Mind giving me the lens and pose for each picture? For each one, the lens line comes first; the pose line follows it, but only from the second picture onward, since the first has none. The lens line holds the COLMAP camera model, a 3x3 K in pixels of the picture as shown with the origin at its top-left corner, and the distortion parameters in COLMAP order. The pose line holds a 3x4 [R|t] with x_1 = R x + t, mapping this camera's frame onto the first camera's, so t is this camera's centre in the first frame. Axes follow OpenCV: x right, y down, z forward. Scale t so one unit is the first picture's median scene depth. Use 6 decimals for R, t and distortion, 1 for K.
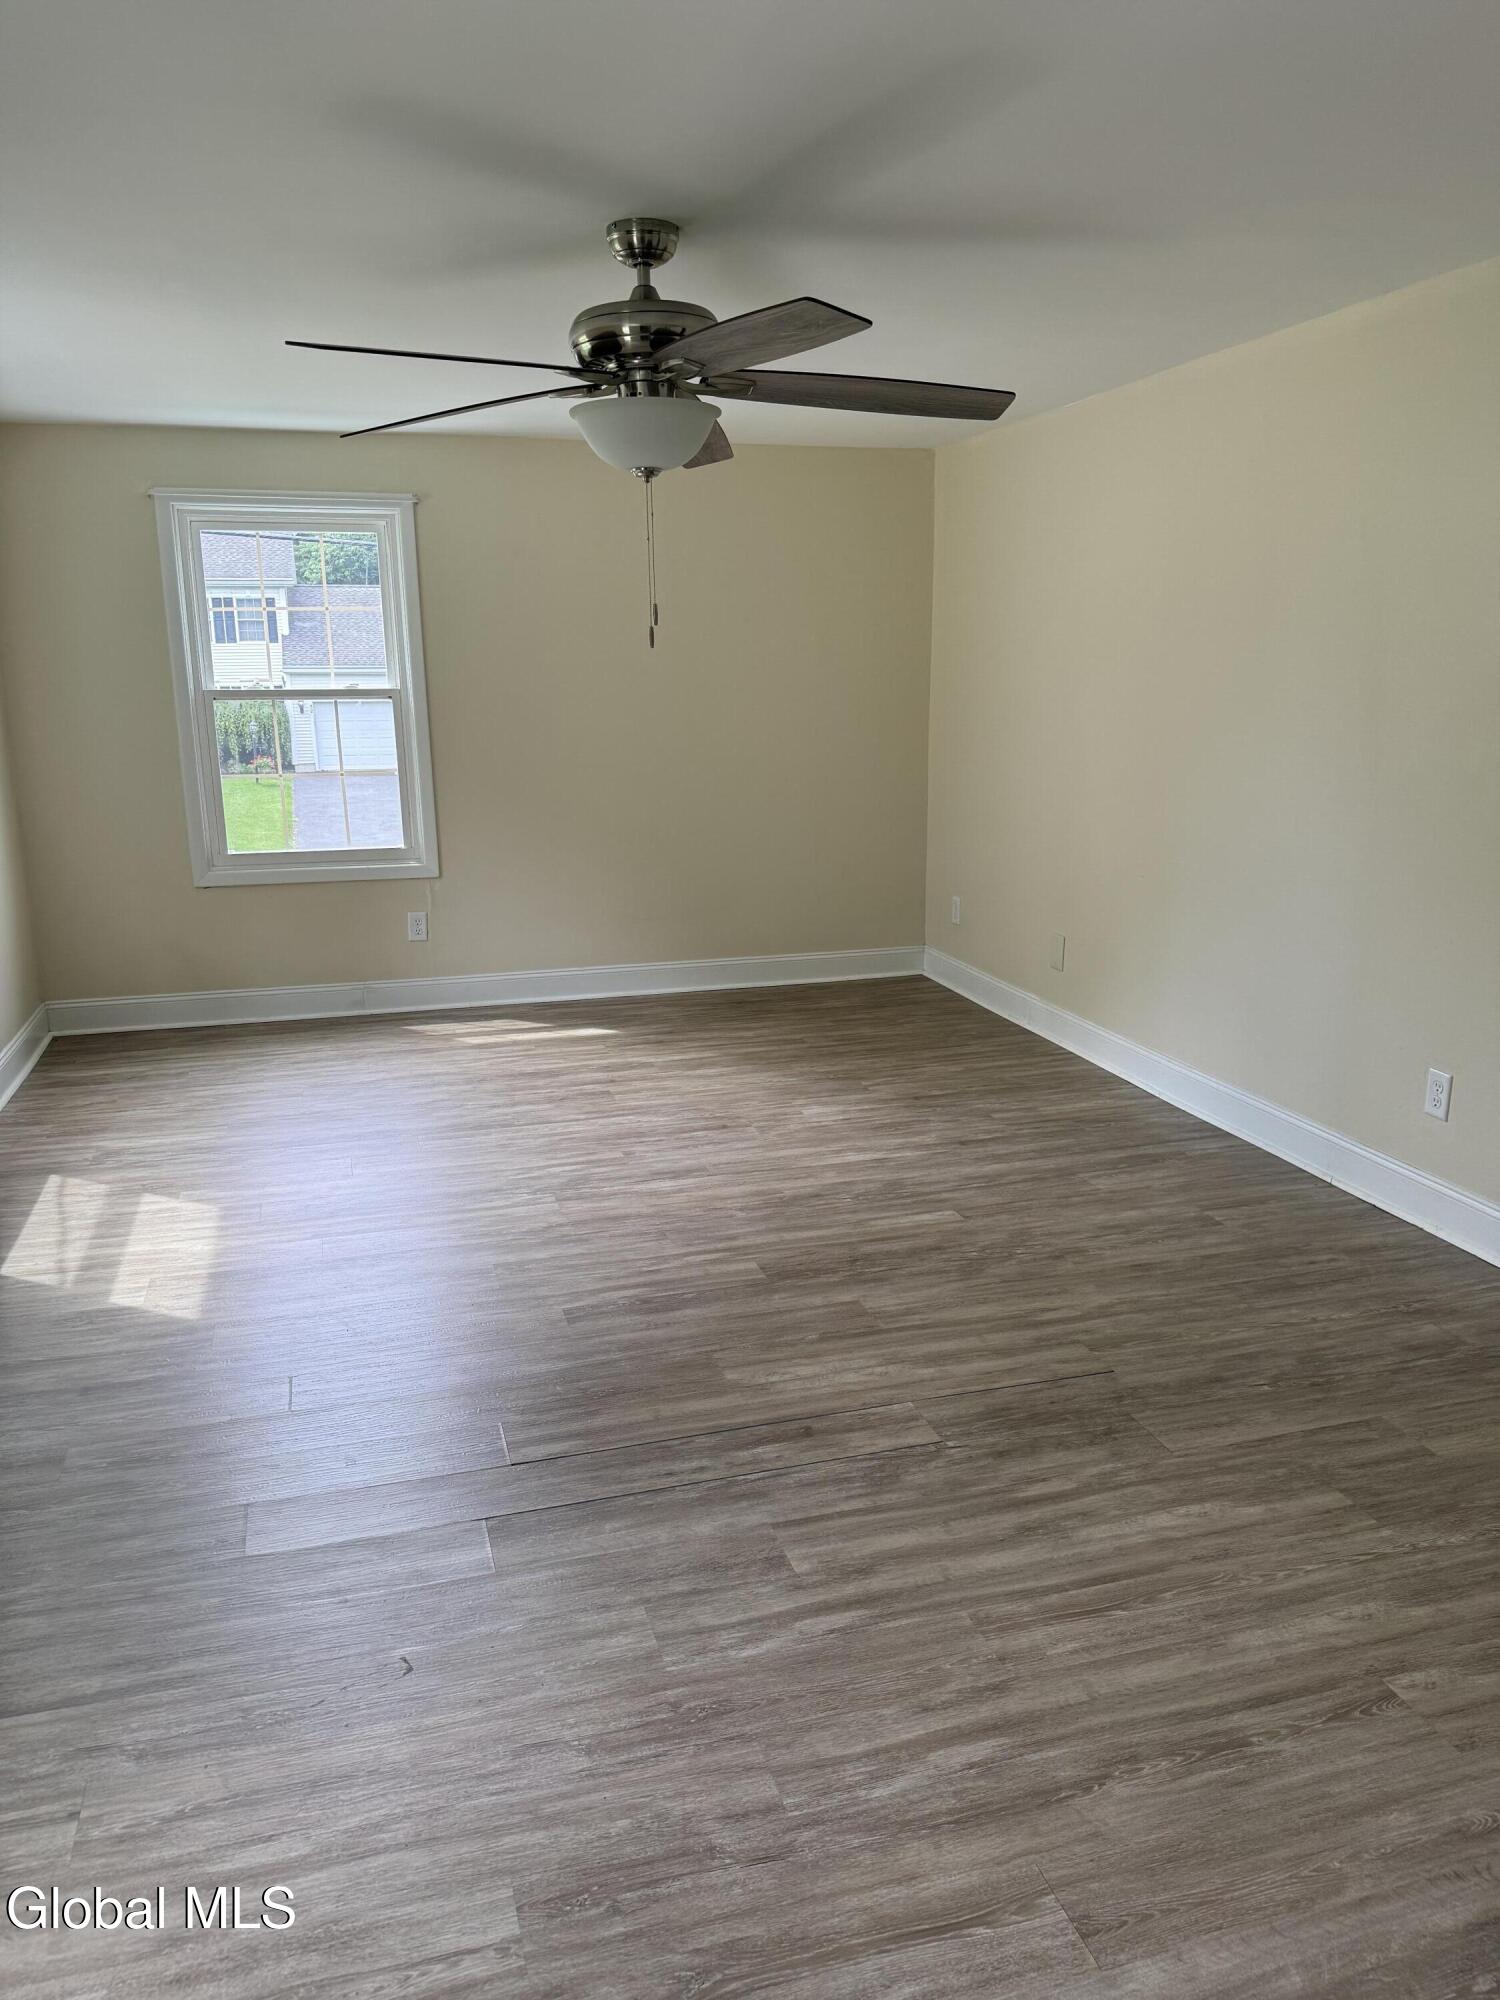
lens RADIAL K [[1397.9, 0, 750.0], [0, 1397.9, 1000.0], [0, 0, 1]] dist [0.003579, -0.081746]
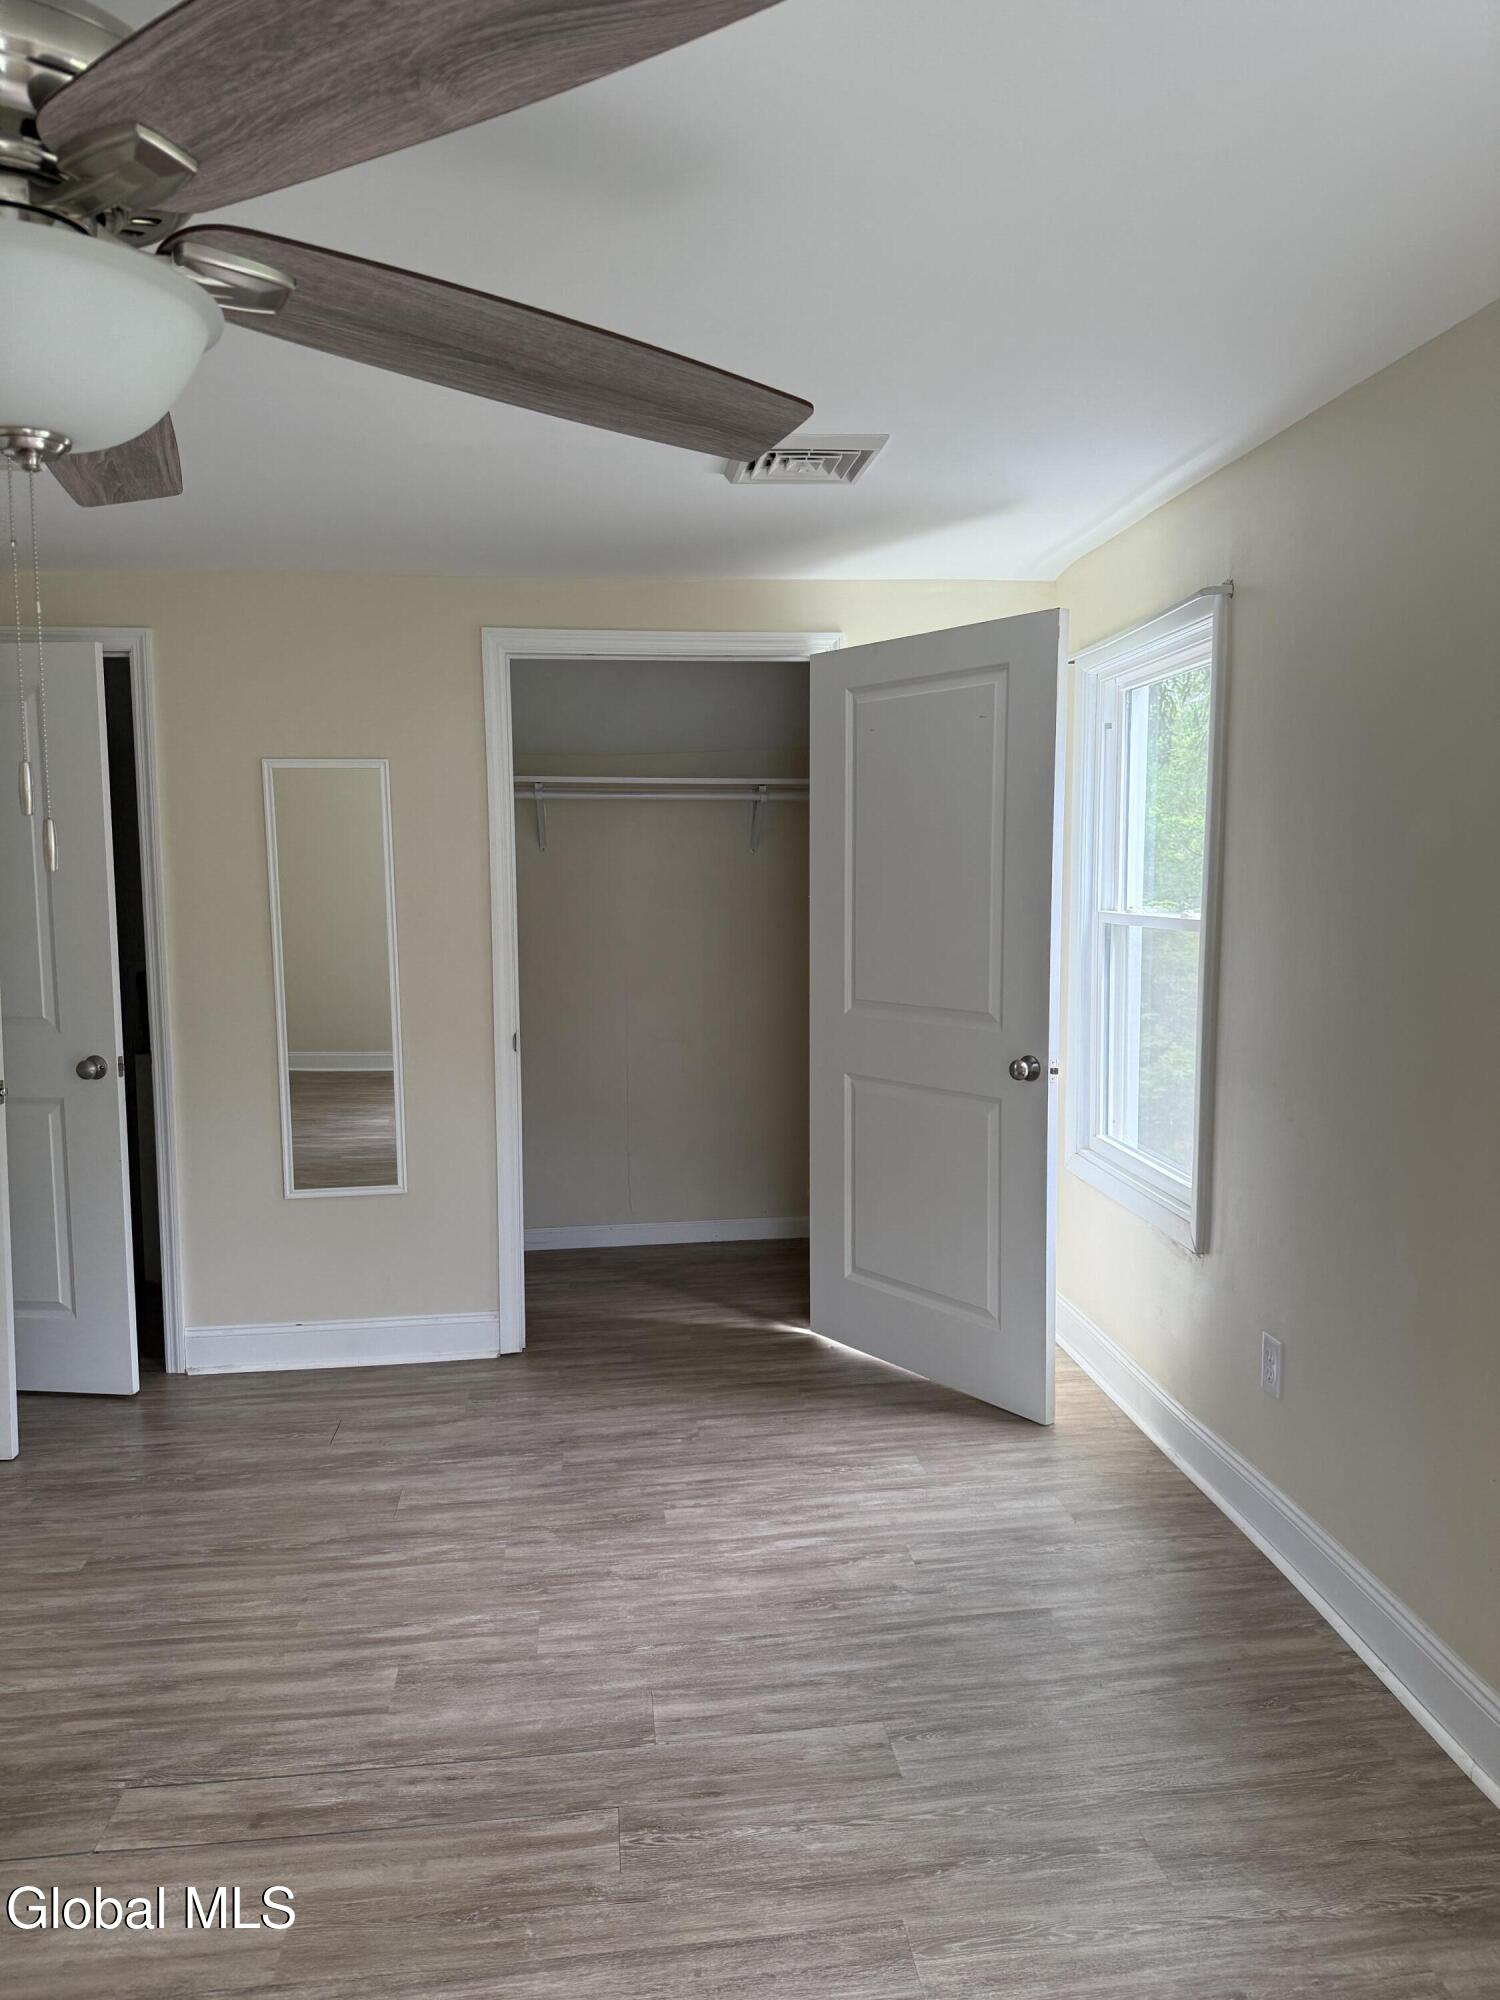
lens RADIAL K [[1397.9, 0, 750.0], [0, 1397.9, 1000.0], [0, 0, 1]] dist [0.003579, -0.081746]
pose [[-0.984089, -0.008348, 0.177479, -0.470096], [0.045497, 0.953751, 0.297134, -0.461398], [-0.171751, 0.300481, -0.938196, 1.937367]]
